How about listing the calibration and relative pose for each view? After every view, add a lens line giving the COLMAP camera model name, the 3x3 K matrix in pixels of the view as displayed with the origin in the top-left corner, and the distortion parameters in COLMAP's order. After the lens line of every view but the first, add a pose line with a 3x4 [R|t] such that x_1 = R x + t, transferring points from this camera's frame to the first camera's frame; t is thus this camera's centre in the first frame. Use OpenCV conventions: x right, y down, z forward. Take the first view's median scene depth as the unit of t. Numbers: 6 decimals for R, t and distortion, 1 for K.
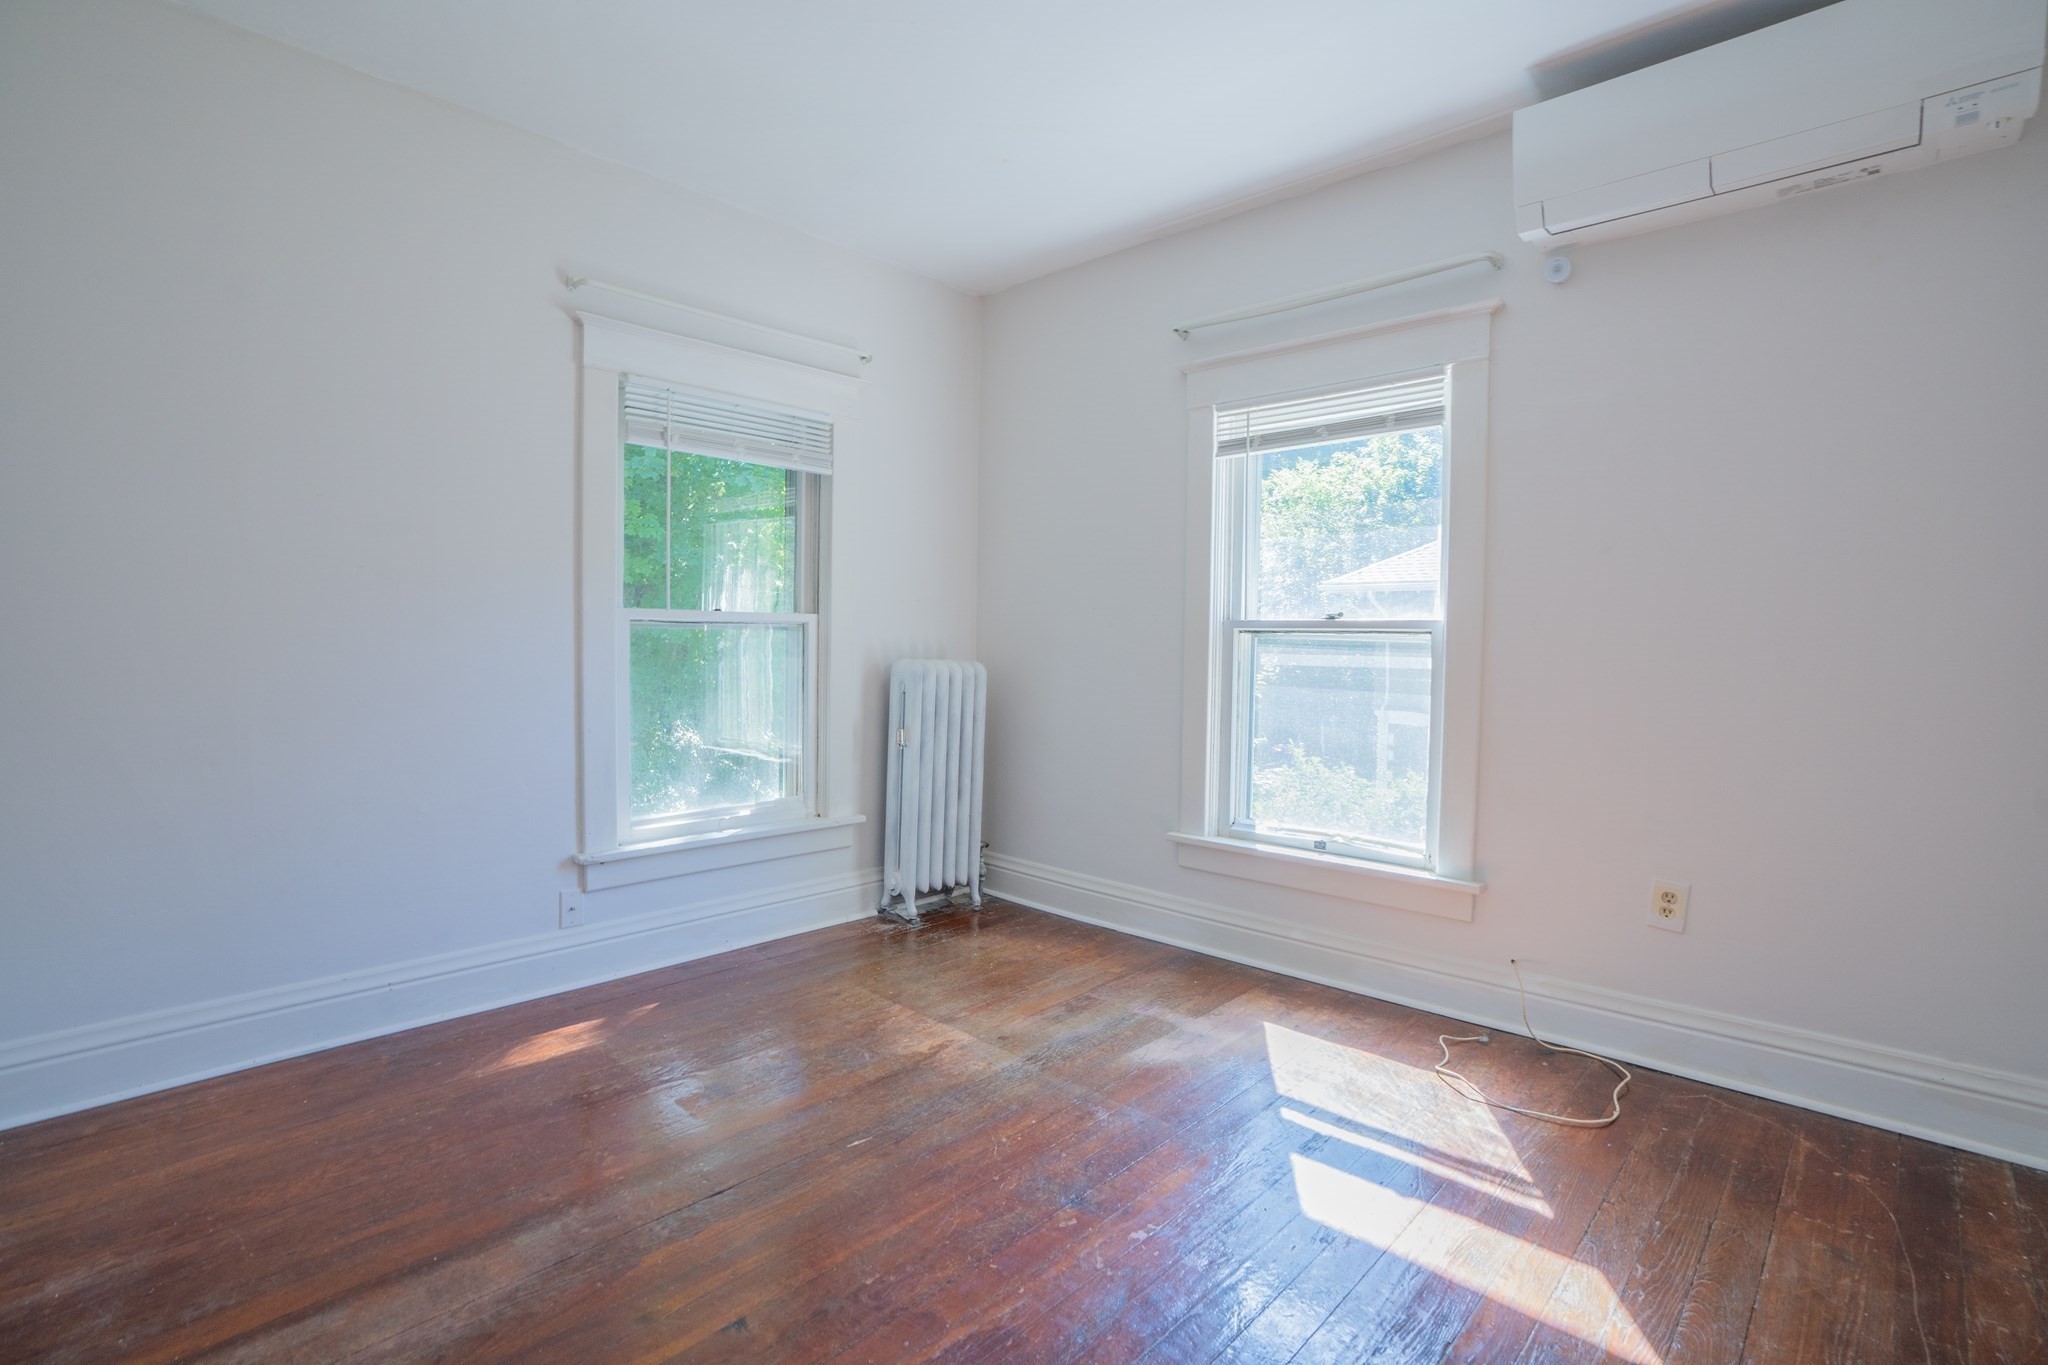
lens RADIAL K [[962.9, 0, 1029.3], [0, 962.9, 675.9], [0, 0, 1]] dist [-0.079127, 0.030927]
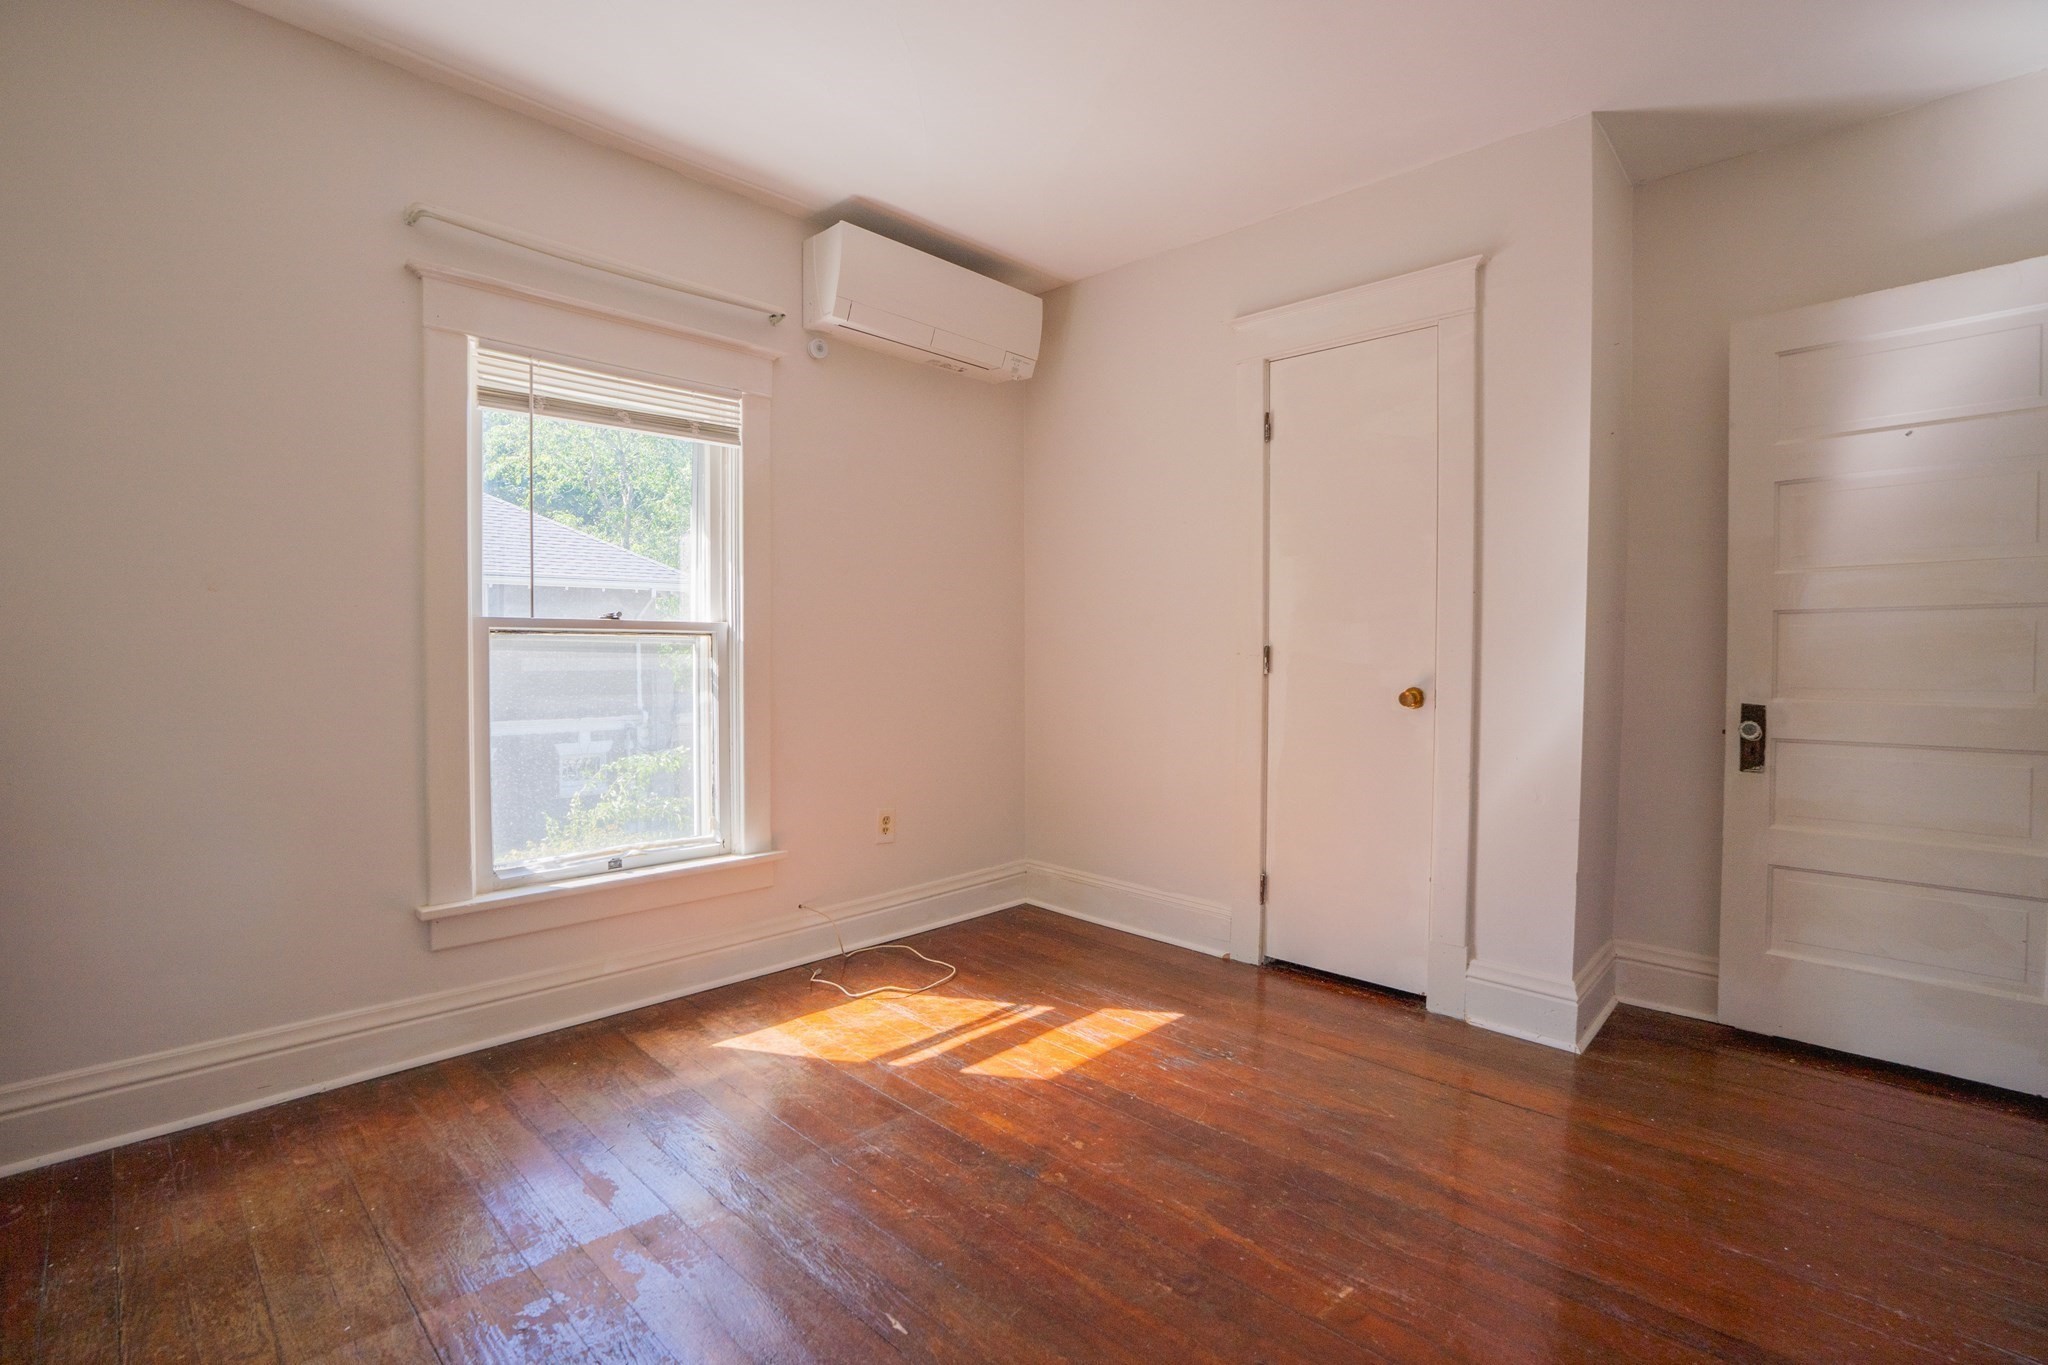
lens RADIAL K [[962.9, 0, 1029.3], [0, 962.9, 675.9], [0, 0, 1]] dist [-0.079127, 0.030927]
pose [[-0.005343, -0.038451, 0.999246, -0.676043], [0.032669, 0.998720, 0.038605, -0.029528], [-0.999452, 0.032851, -0.004080, 0.669047]]
